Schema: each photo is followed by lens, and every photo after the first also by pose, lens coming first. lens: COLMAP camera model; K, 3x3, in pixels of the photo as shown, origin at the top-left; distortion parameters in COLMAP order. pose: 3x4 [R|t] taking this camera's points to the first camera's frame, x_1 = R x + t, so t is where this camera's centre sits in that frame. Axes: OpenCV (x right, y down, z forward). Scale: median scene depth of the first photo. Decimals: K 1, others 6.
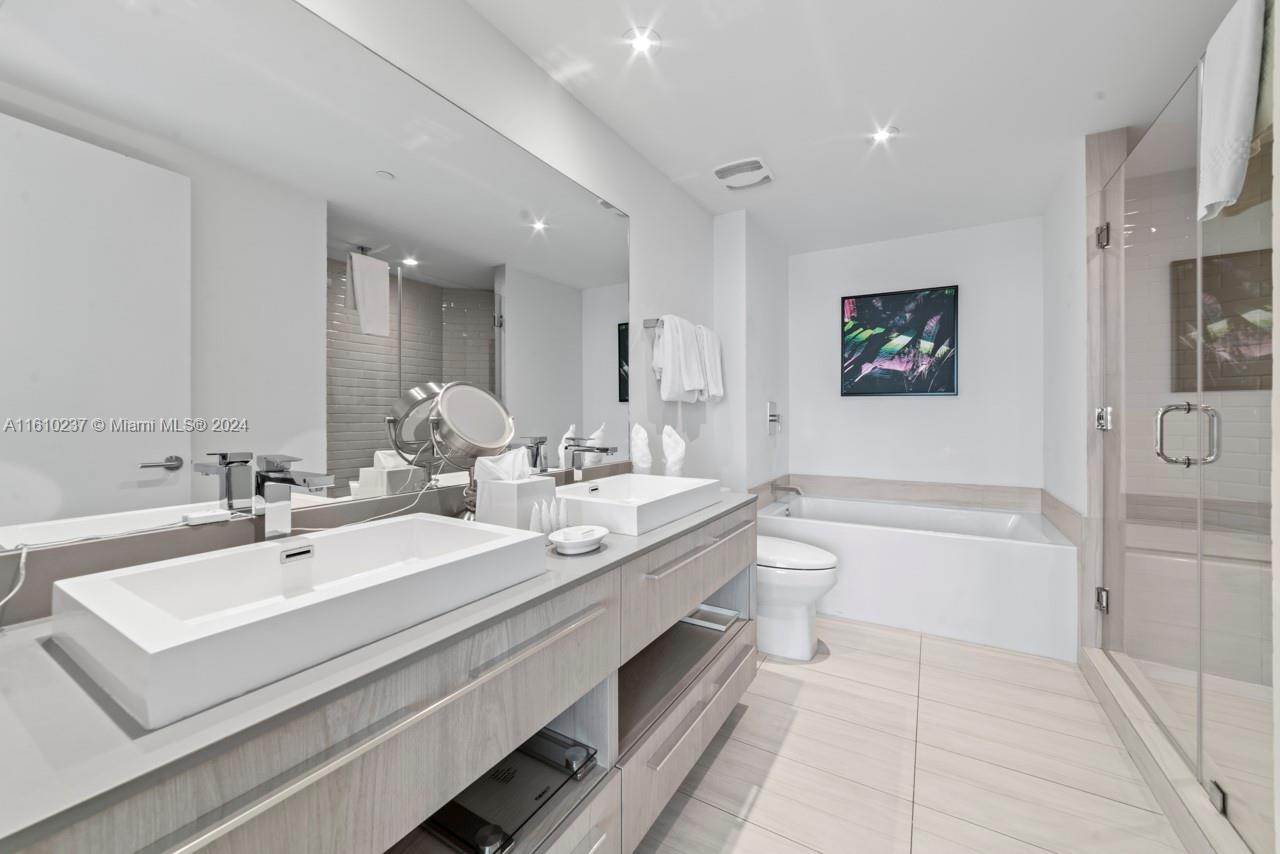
lens RADIAL K [[491.2, 0, 640.8], [0, 491.2, 422.1], [0, 0, 1]] dist [0.000903, 0.000077]
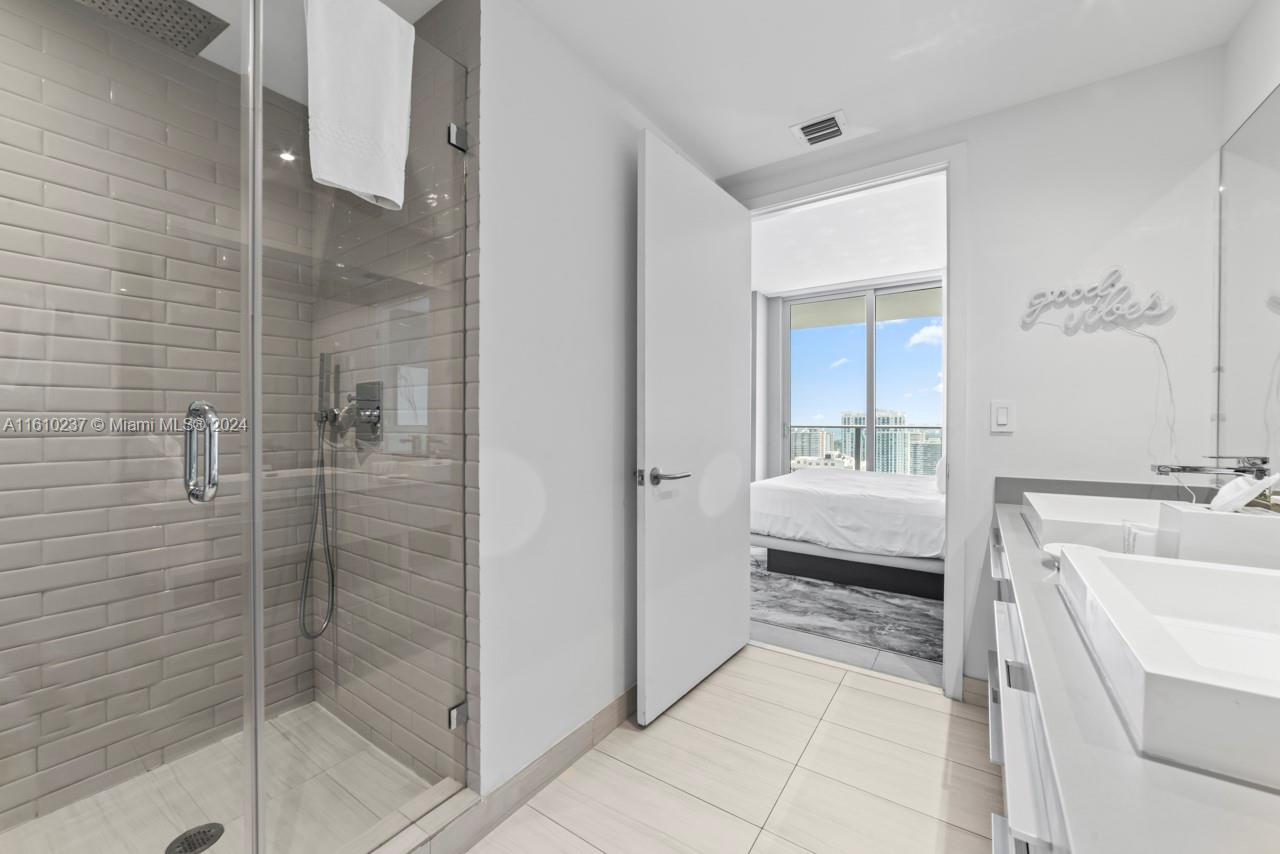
lens RADIAL K [[487.9, 0, 632.0], [0, 487.9, 424.8], [0, 0, 1]] dist [0.002844, 0.000036]
pose [[-0.083018, 0.001522, -0.996547, 1.460324], [-0.007339, 0.999971, 0.002139, -0.013143], [0.996521, 0.007491, -0.083004, -0.788350]]
